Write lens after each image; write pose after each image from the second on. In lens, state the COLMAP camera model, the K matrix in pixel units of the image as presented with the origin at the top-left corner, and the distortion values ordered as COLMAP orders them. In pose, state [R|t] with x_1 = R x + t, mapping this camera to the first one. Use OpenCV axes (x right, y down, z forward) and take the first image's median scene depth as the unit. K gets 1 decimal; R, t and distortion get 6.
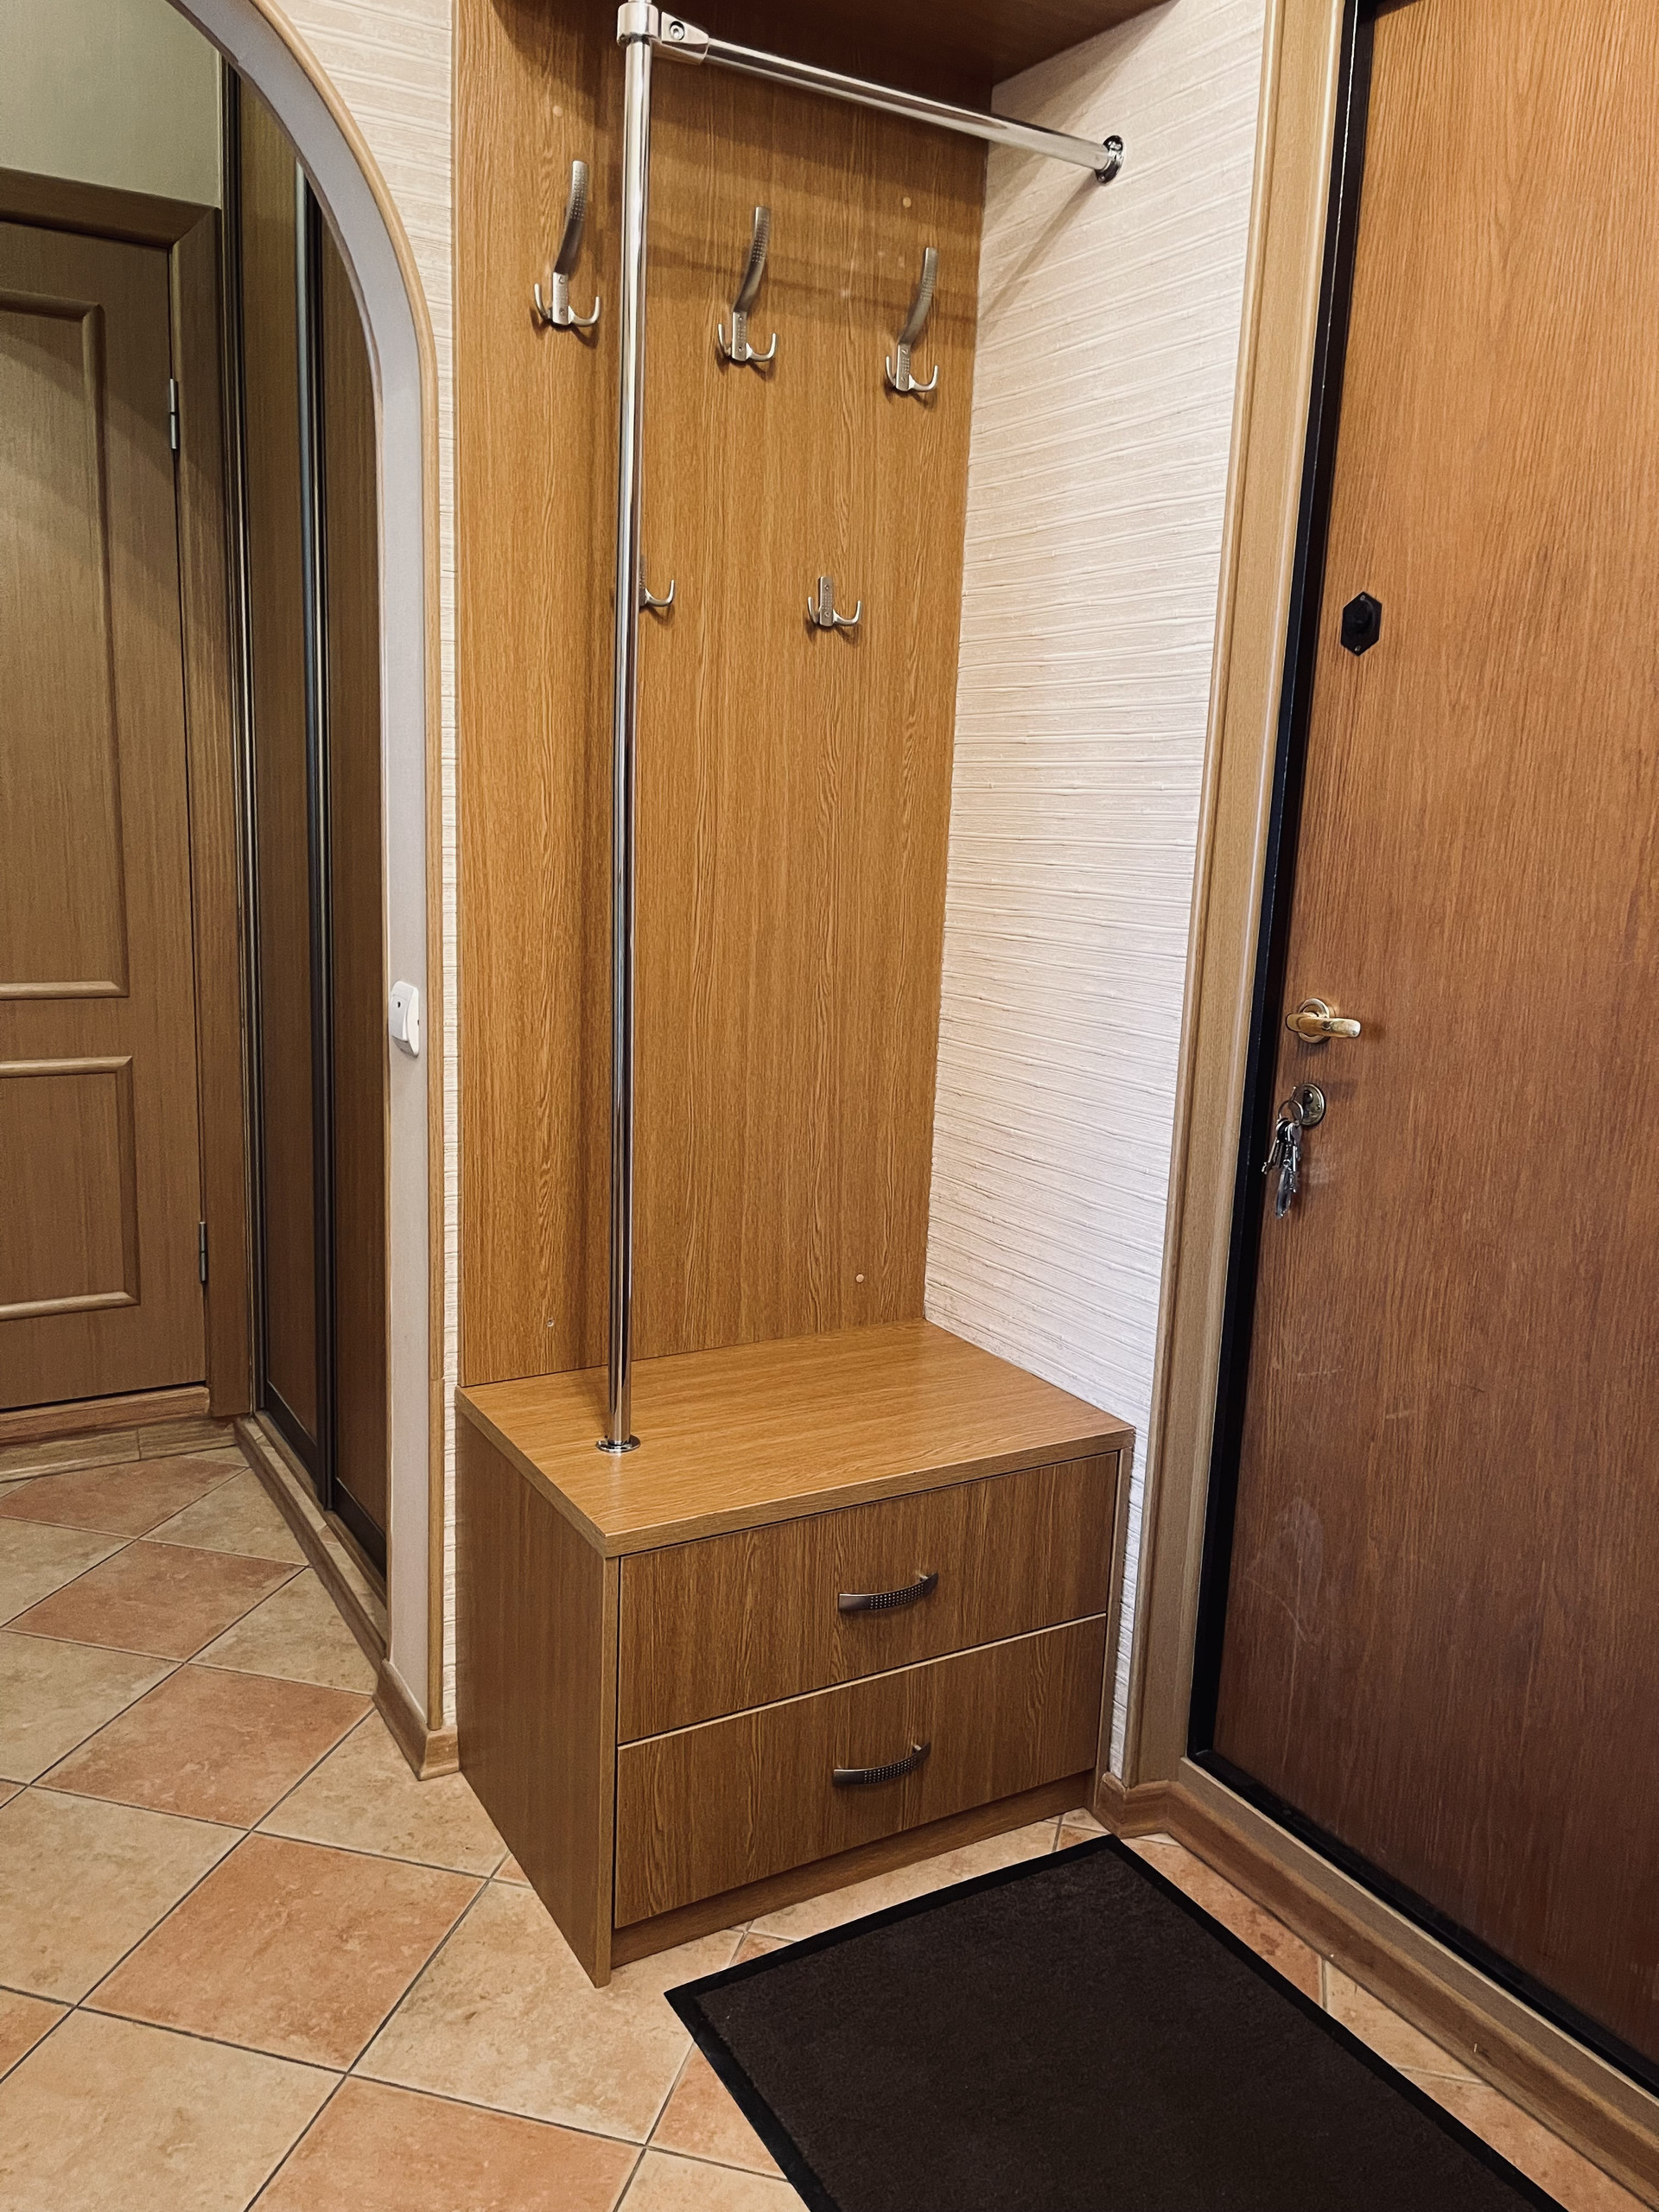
lens RADIAL K [[1674.5, 0, 833.6], [0, 1674.5, 1128.9], [0, 0, 1]] dist [0.069771, -0.091030]
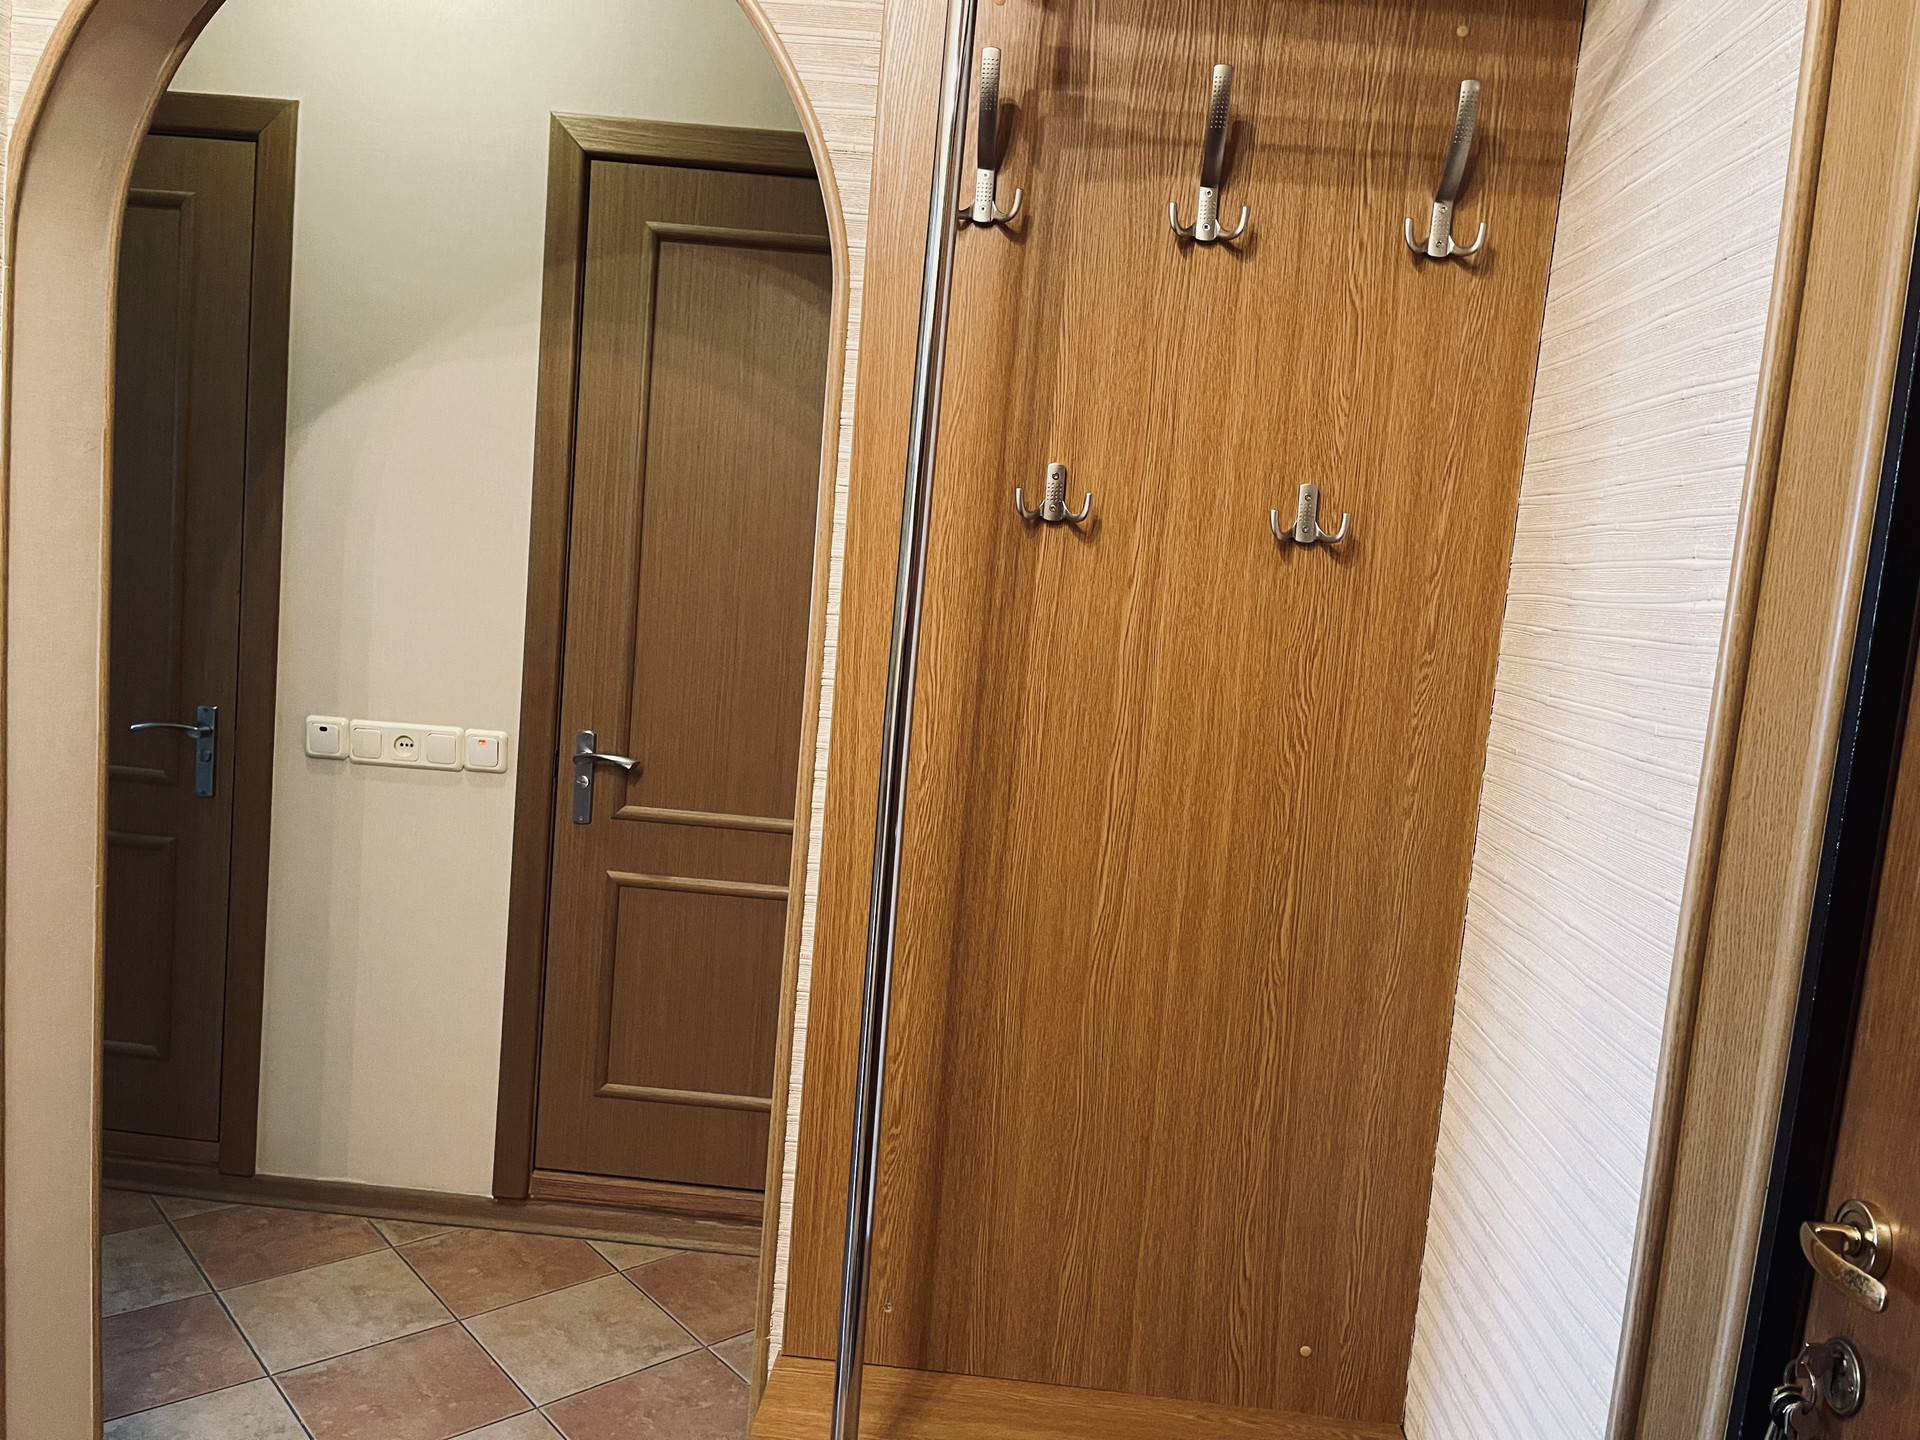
lens RADIAL K [[1453.5, 0, 963.7], [0, 1453.5, 727.4], [0, 0, 1]] dist [0.069771, -0.091030]
pose [[0.828830, 0.095033, -0.551370, 0.257644], [-0.159068, 0.984827, -0.069372, -0.136233], [0.536412, 0.145203, 0.831371, 0.340563]]
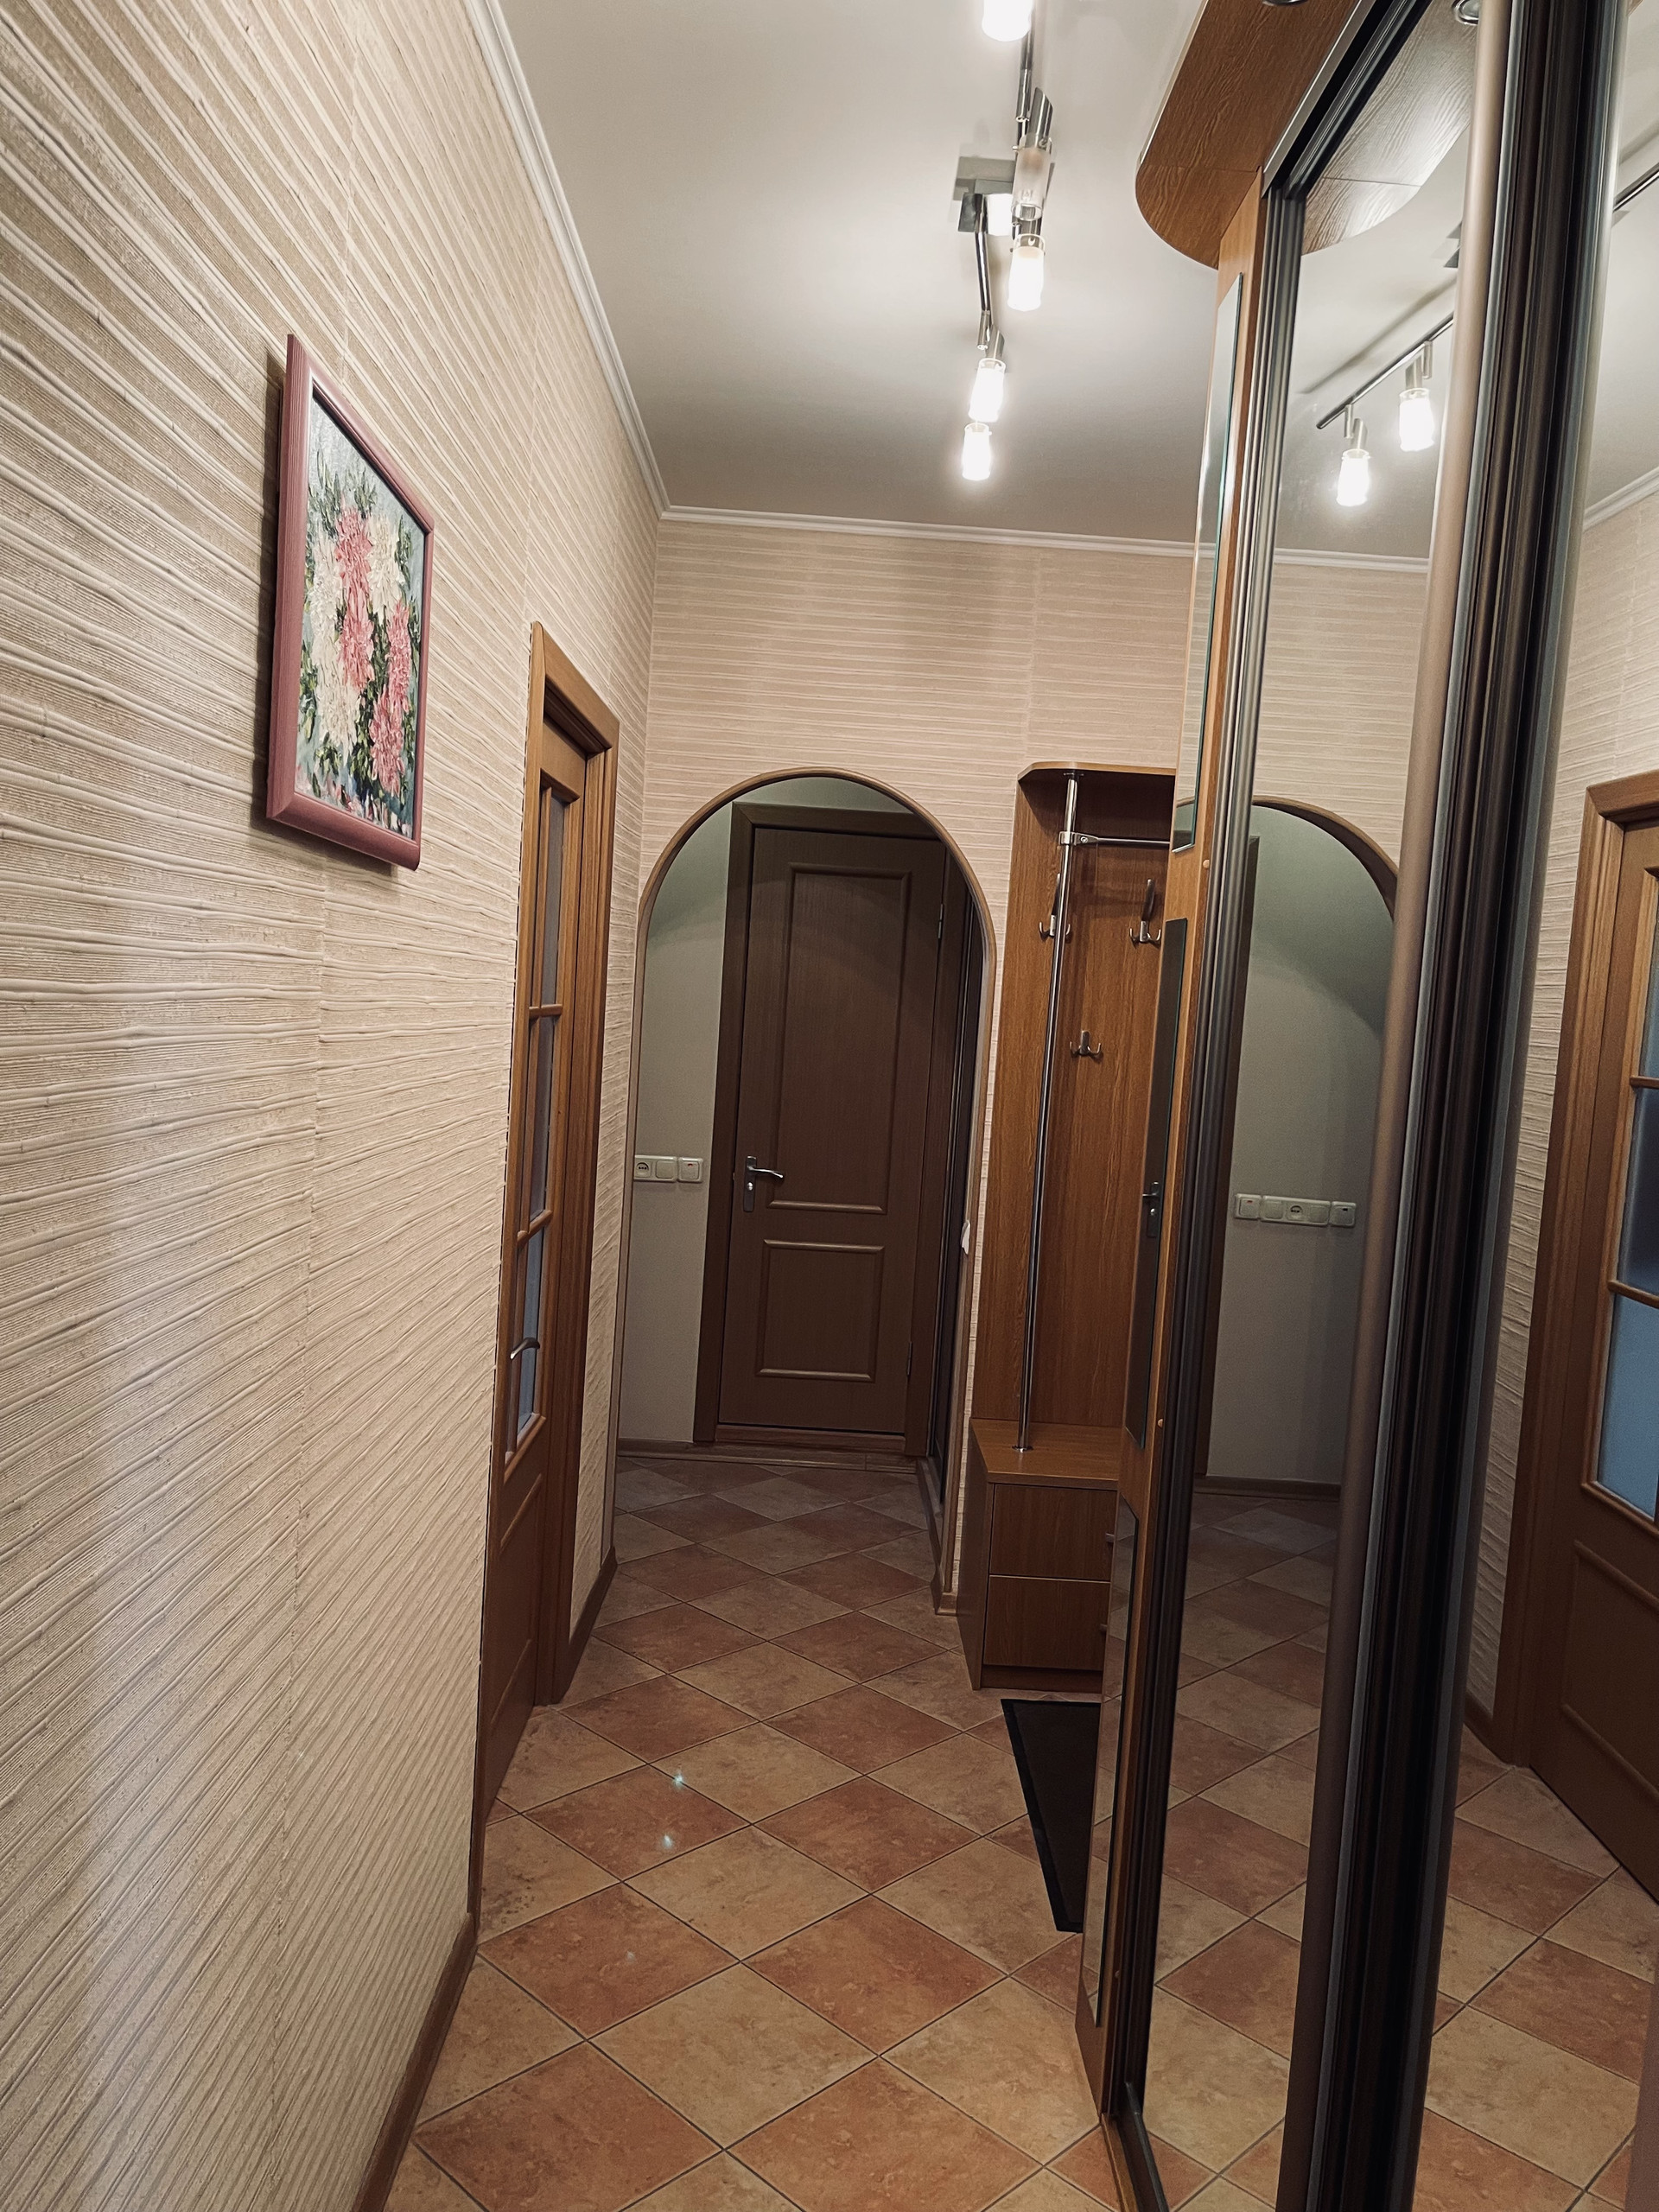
lens RADIAL K [[1674.5, 0, 833.6], [0, 1674.5, 1128.9], [0, 0, 1]] dist [0.069771, -0.091030]
pose [[0.865952, 0.058131, -0.496736, 0.624630], [-0.125440, 0.986718, -0.103207, 0.036050], [0.484139, 0.151683, 0.861743, -0.896850]]
